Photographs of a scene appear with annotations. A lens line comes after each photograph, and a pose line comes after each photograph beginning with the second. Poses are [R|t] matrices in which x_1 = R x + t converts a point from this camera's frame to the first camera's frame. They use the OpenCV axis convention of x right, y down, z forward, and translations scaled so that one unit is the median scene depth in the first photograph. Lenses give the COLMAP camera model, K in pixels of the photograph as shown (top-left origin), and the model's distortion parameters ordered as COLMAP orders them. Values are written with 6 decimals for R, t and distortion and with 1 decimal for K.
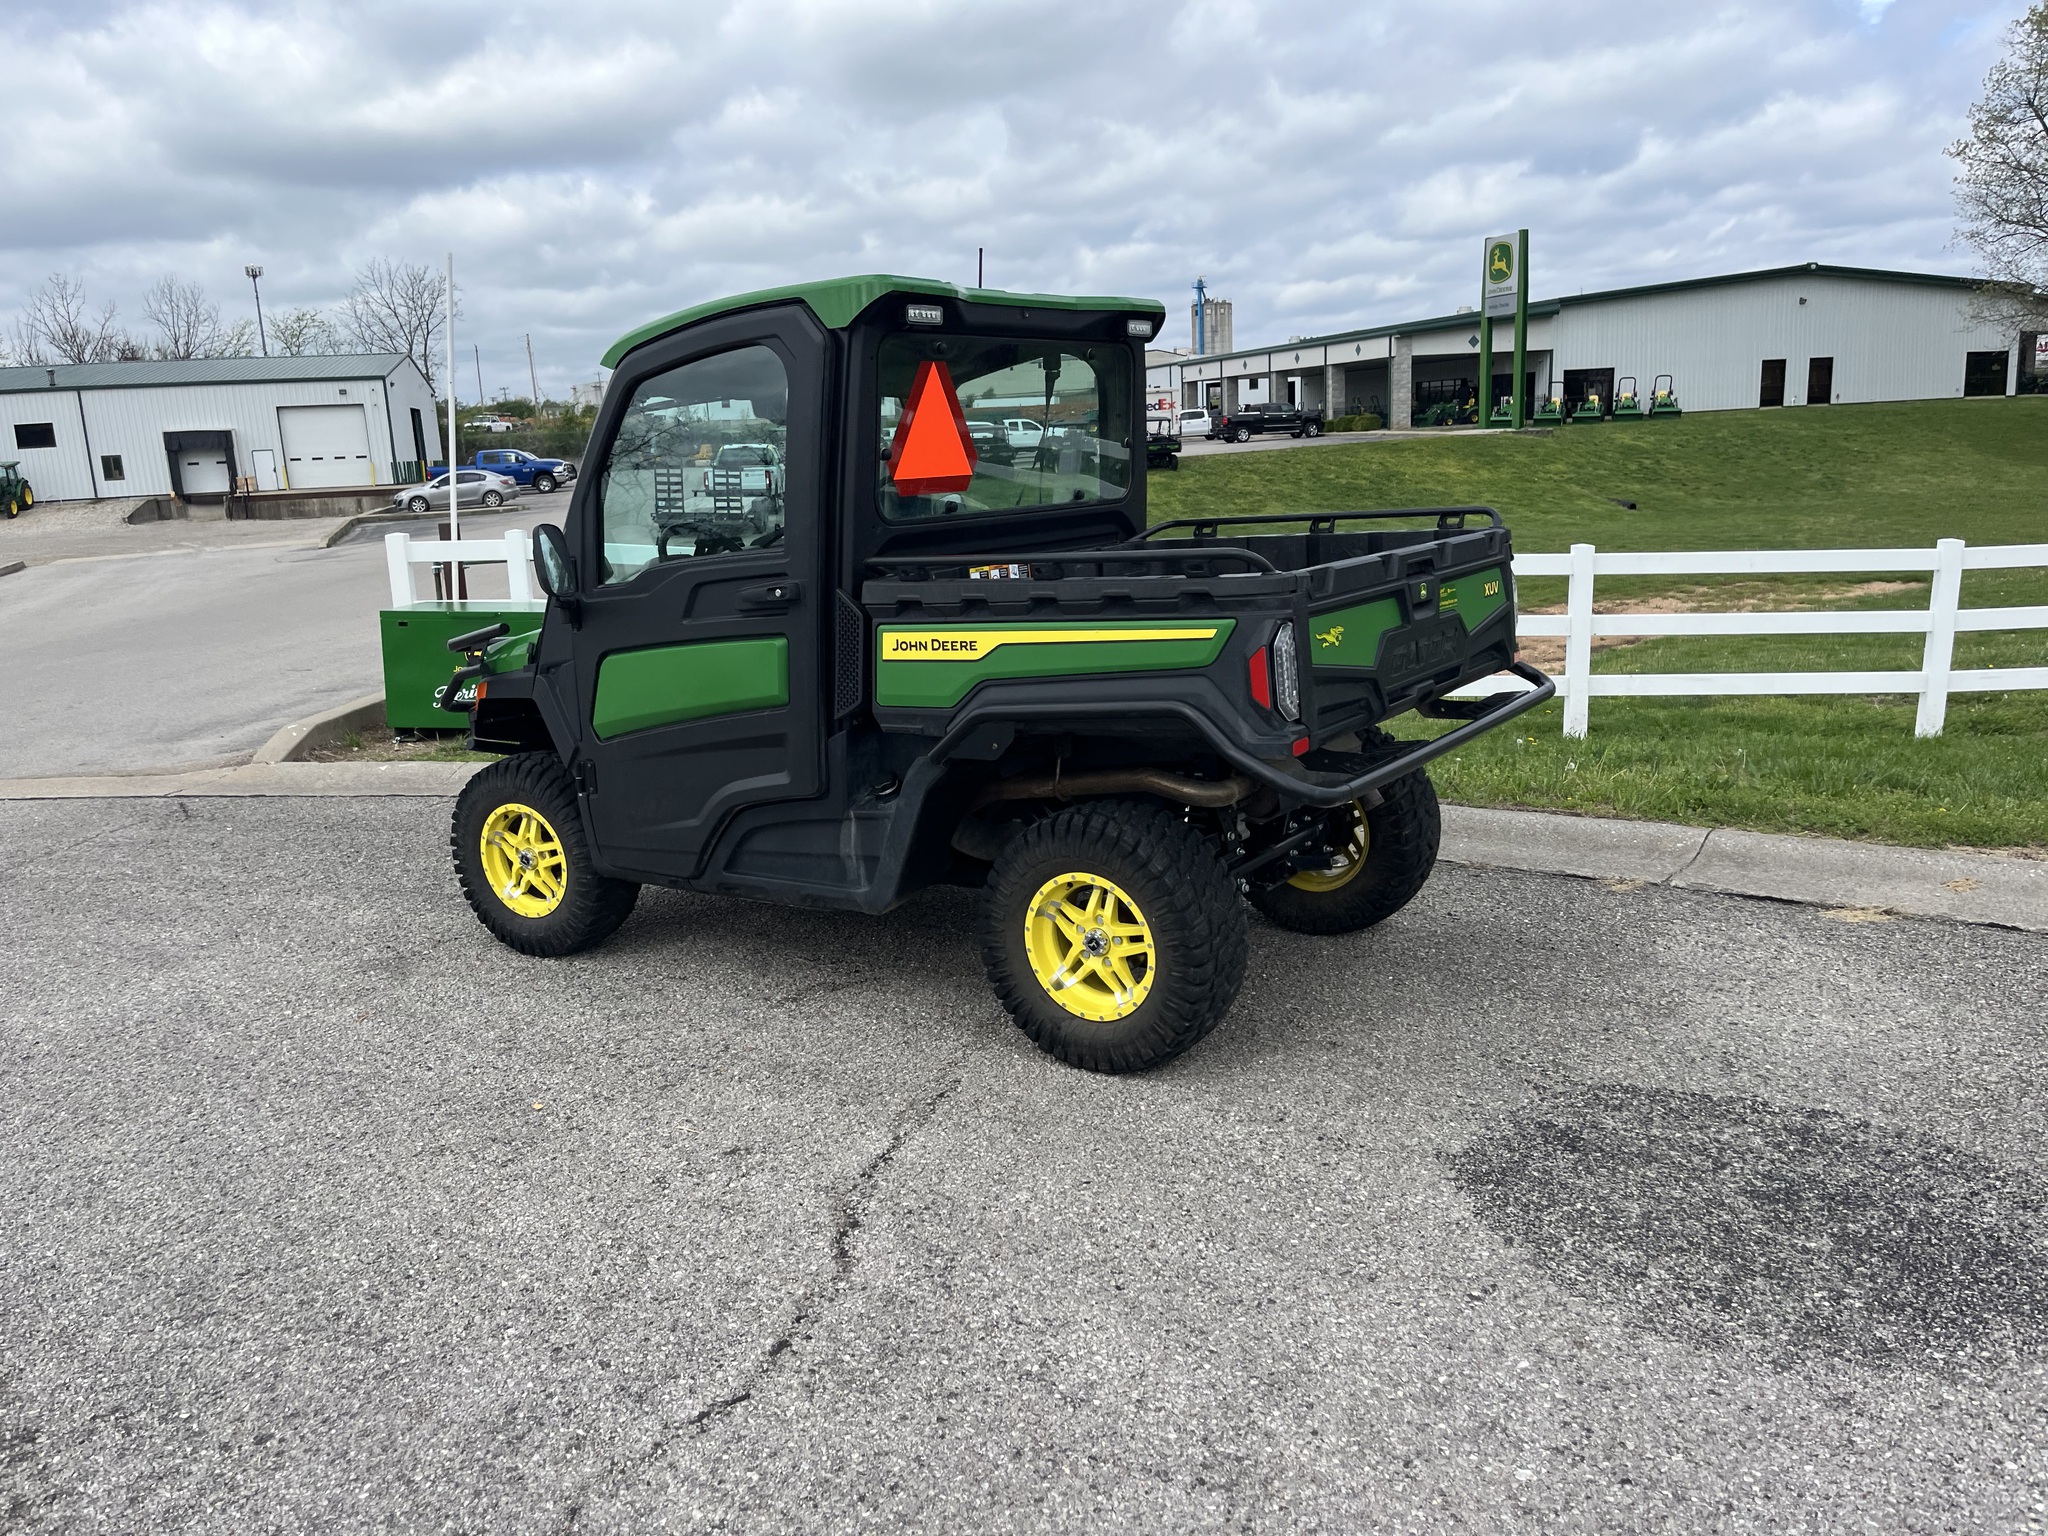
lens RADIAL K [[1581.0, 0, 981.8], [0, 1581.0, 788.1], [0, 0, 1]] dist [0.069406, -0.101110]
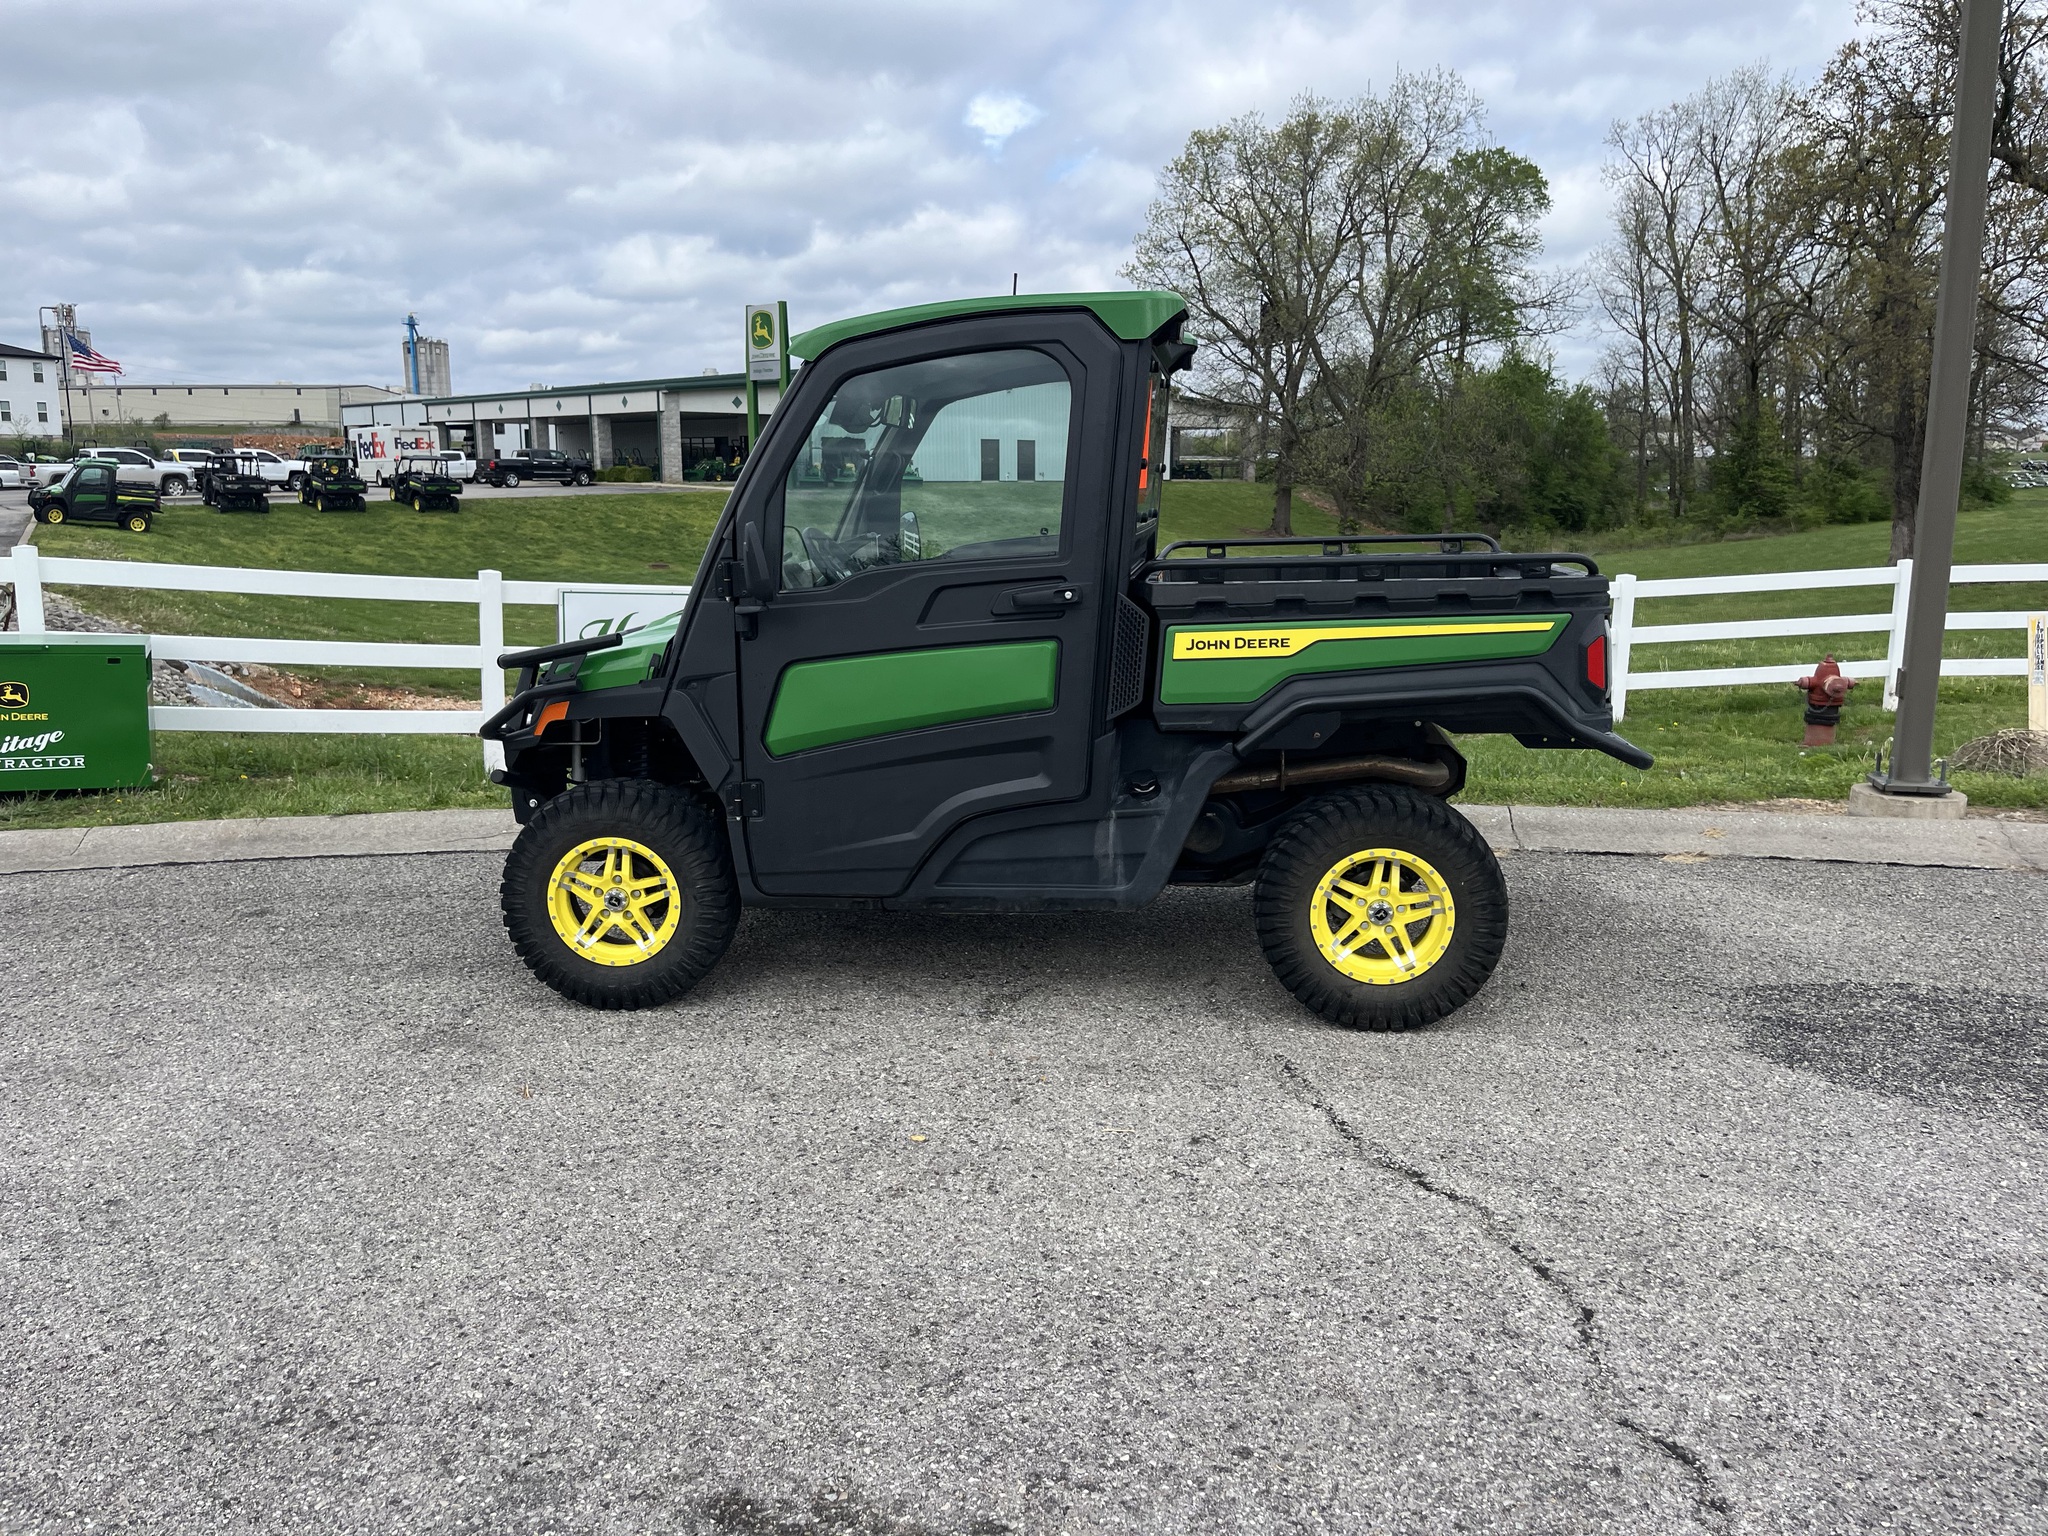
lens RADIAL K [[1594.2, 0, 1006.6], [0, 1594.2, 775.3], [0, 0, 1]] dist [0.070653, -0.101999]
pose [[0.879936, -0.041091, 0.473313, -0.076772], [0.060802, 0.997800, -0.026412, 0.001829], [-0.471186, 0.052019, 0.880498, 0.015894]]
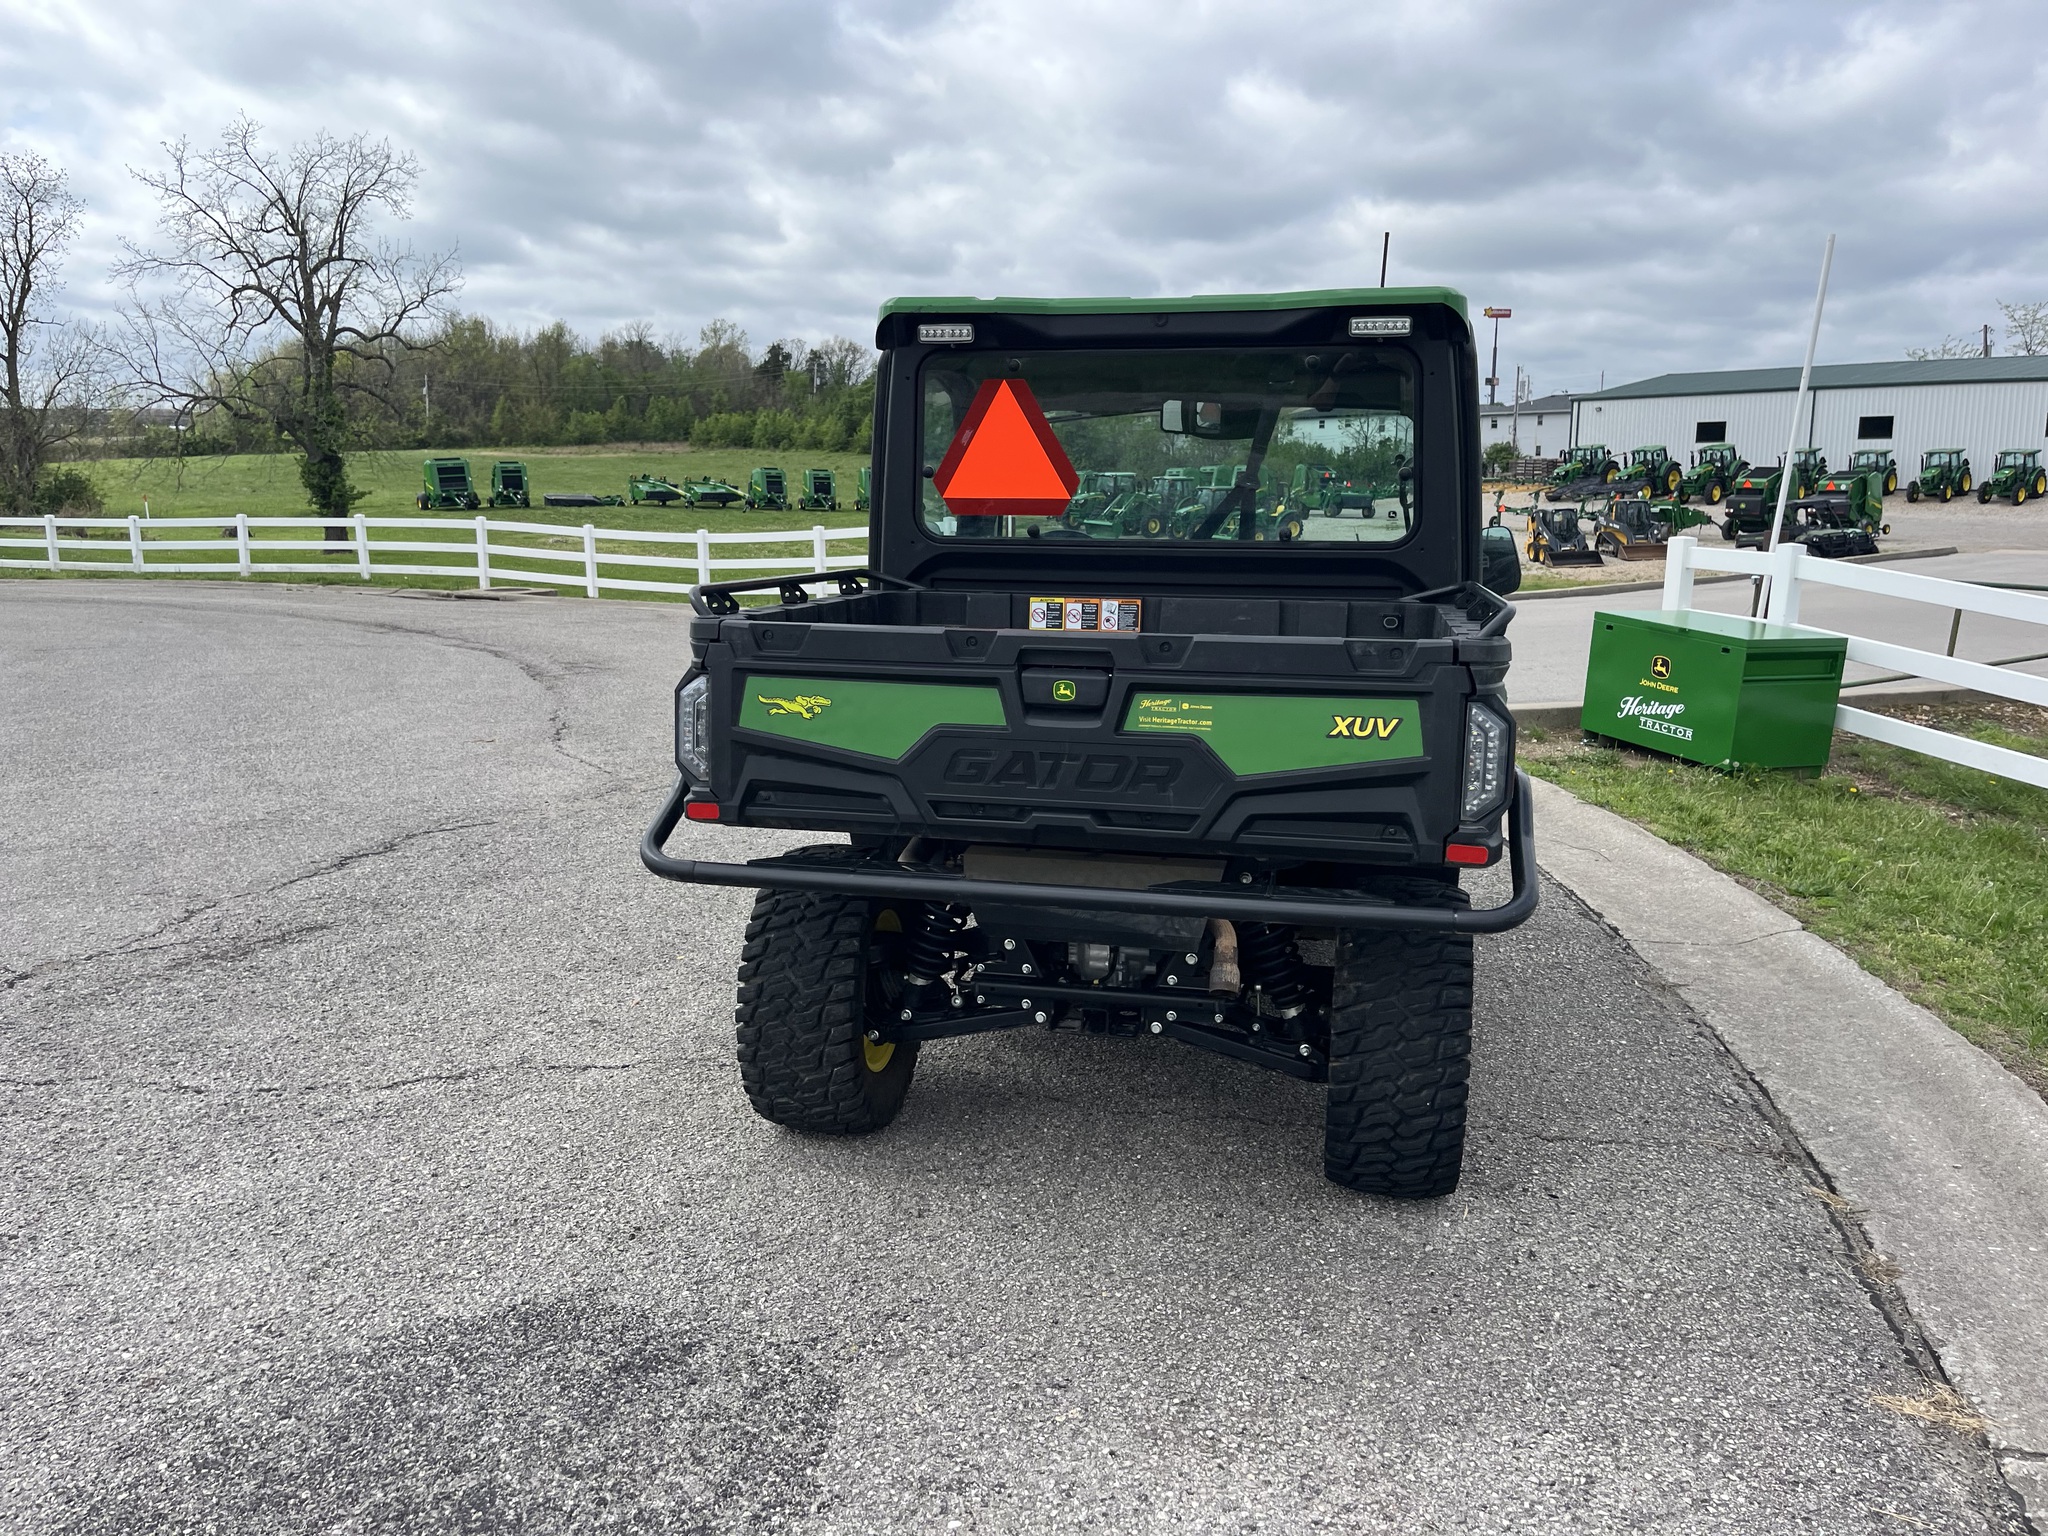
lens RADIAL K [[1537.9, 0, 976.5], [0, 1537.9, 764.8], [0, 0, 1]] dist [0.066747, -0.065172]
pose [[0.385182, 0.218940, -0.896493, 0.104583], [-0.217847, 0.965567, 0.142210, -0.021096], [0.896759, 0.140521, 0.419615, 0.076881]]
